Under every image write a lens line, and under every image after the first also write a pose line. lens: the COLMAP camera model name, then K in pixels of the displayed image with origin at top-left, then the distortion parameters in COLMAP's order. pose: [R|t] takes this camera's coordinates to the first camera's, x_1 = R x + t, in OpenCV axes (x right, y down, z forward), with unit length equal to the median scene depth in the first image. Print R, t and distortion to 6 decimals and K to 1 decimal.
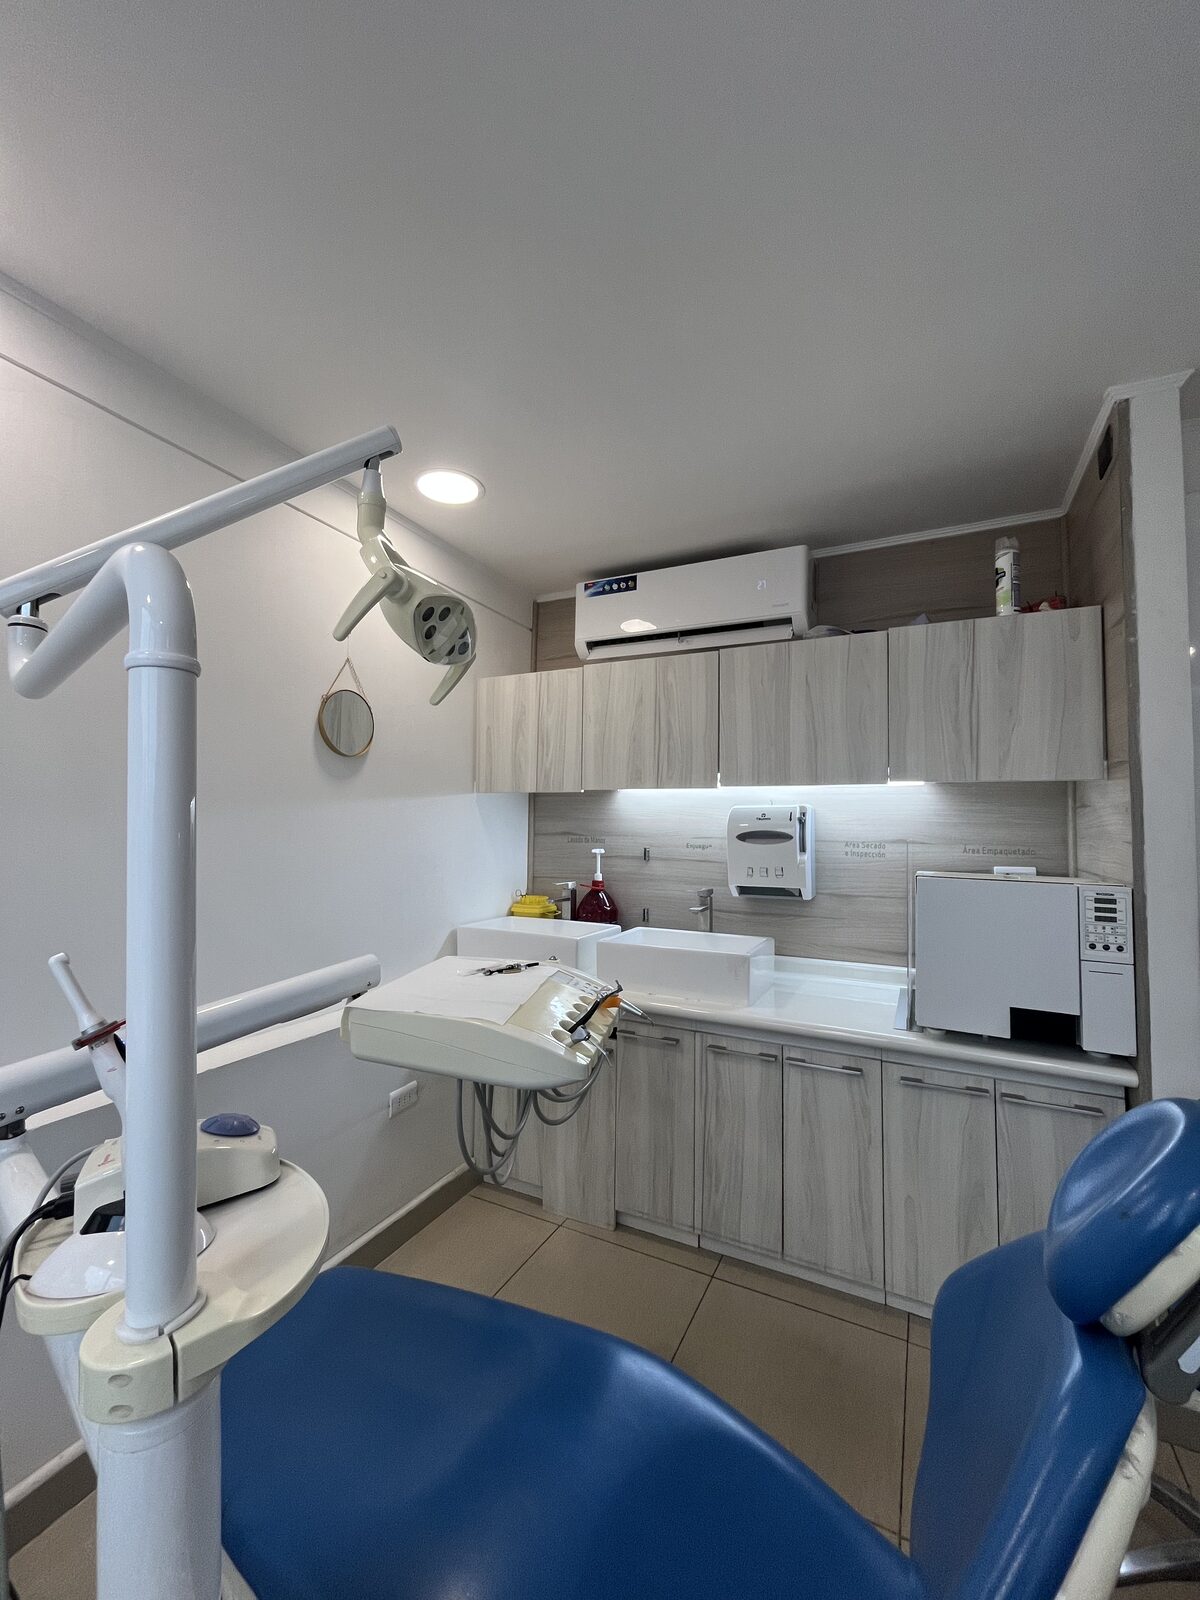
lens RADIAL K [[652.0, 0, 596.0], [0, 652.0, 793.5], [0, 0, 1]] dist [-0.001071, 0.000134]
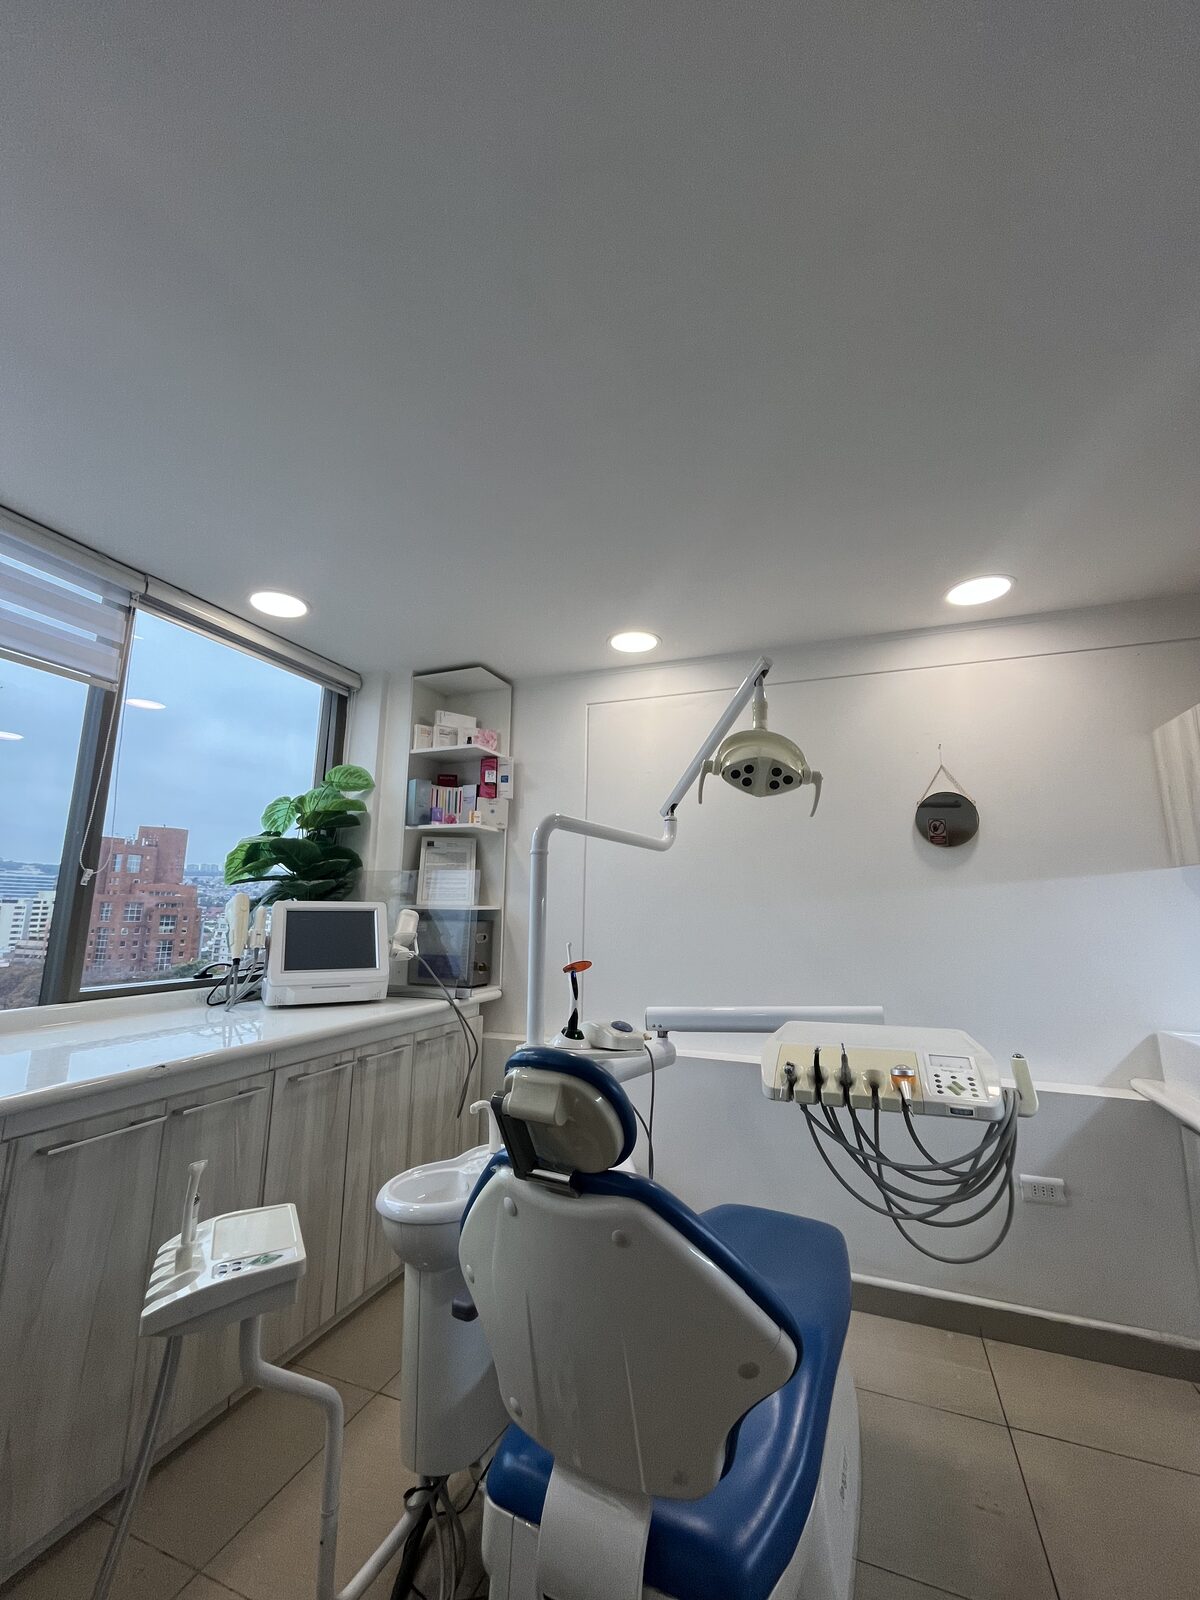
lens RADIAL K [[652.0, 0, 596.0], [0, 652.0, 793.5], [0, 0, 1]] dist [-0.001071, 0.000134]
pose [[0.102170, -0.185556, -0.977308, 0.723411], [0.040287, 0.982415, -0.182314, 0.035868], [0.993951, -0.020746, 0.107849, 0.247508]]
